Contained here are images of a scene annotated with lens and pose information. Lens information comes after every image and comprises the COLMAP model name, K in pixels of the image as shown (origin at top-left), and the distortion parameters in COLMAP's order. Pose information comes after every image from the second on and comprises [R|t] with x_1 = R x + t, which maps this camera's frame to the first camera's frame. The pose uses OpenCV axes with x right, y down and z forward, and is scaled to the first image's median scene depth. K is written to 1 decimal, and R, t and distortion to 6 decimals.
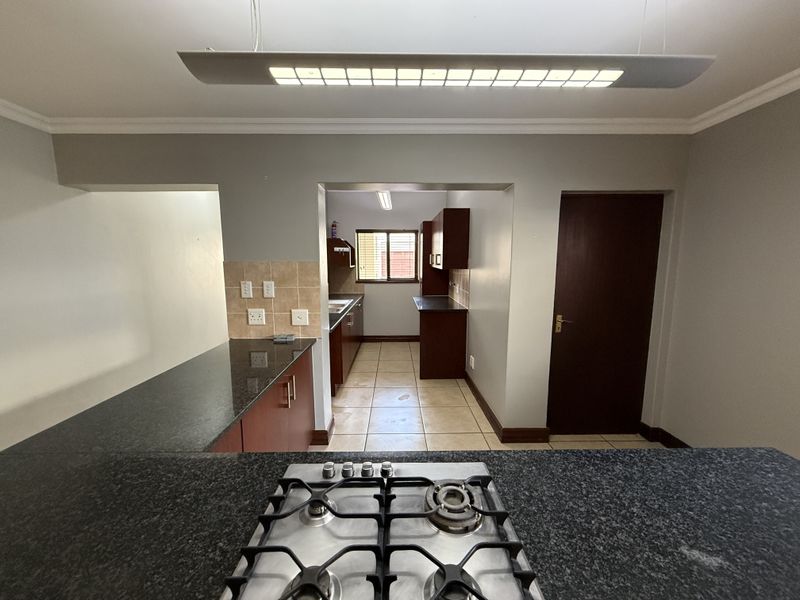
lens RADIAL K [[321.3, 0, 401.1], [0, 321.3, 301.4], [0, 0, 1]] dist [-0.001005, -0.000110]
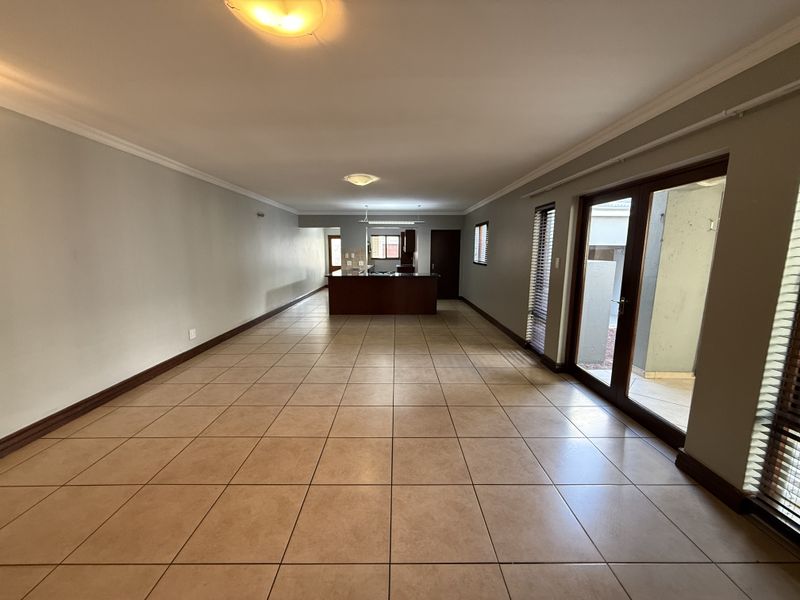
lens RADIAL K [[321.3, 0, 398.1], [0, 321.3, 299.2], [0, 0, 1]] dist [-0.001005, -0.000110]
pose [[0.999922, 0.003839, -0.011892, 0.072086], [-0.003638, 0.999852, 0.016802, 0.180745], [0.011954, -0.016758, 0.999788, -1.224968]]
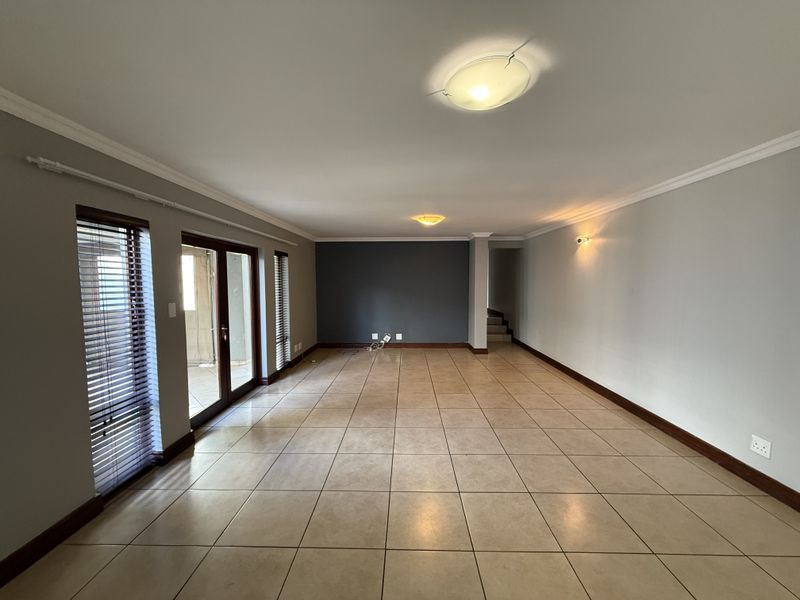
lens RADIAL K [[321.3, 0, 400.7], [0, 321.3, 298.1], [0, 0, 1]] dist [-0.001005, -0.000110]
pose [[-0.999345, 0.001459, 0.036162, -0.040672], [0.008209, 0.982282, 0.187229, -0.235958], [-0.035248, 0.187403, -0.981651, 1.534632]]
